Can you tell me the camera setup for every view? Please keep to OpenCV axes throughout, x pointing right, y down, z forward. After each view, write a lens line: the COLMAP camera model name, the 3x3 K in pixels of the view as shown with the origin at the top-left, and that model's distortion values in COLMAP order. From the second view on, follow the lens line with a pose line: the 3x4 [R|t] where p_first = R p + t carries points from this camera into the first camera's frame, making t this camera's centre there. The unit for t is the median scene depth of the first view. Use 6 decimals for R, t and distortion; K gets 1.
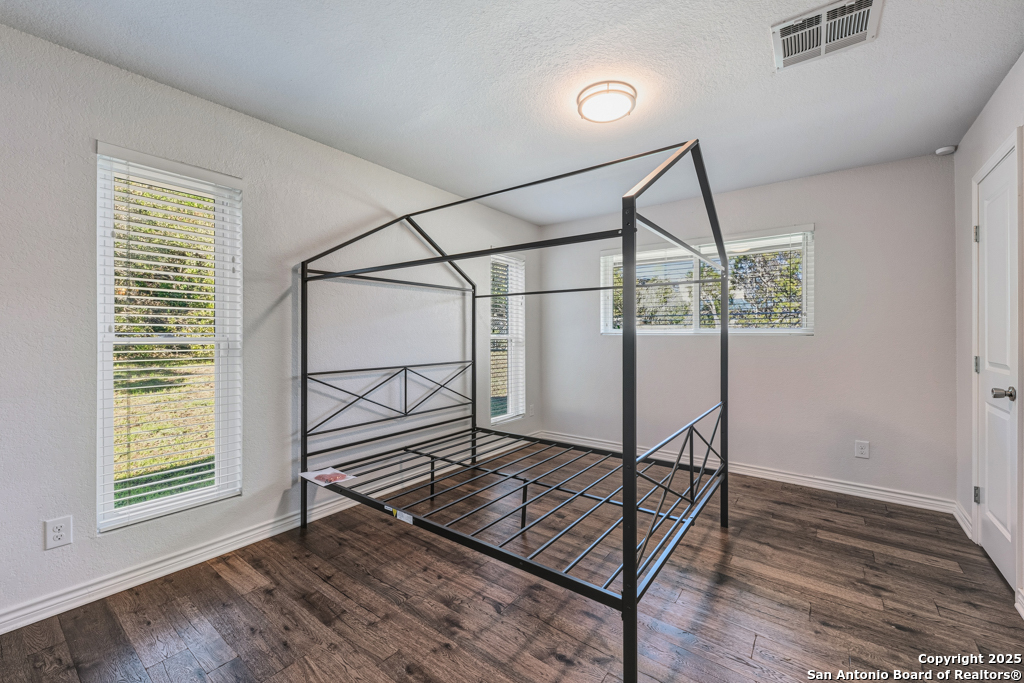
lens RADIAL K [[411.3, 0, 512.5], [0, 411.3, 336.1], [0, 0, 1]] dist [0.000398, -0.000166]
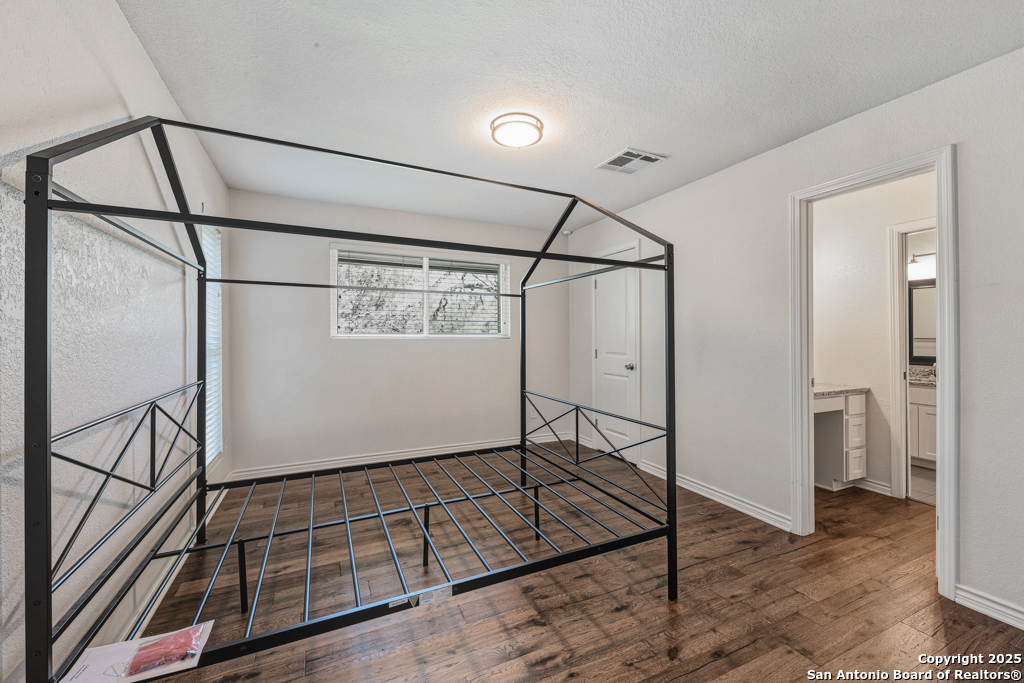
lens RADIAL K [[411.3, 0, 512.5], [0, 411.3, 336.1], [0, 0, 1]] dist [0.000398, -0.000166]
pose [[0.465516, -0.000943, 0.885039, -0.685263], [0.002273, 0.999997, -0.000130, -0.011181], [-0.885037, 0.002072, 0.465517, 0.447842]]
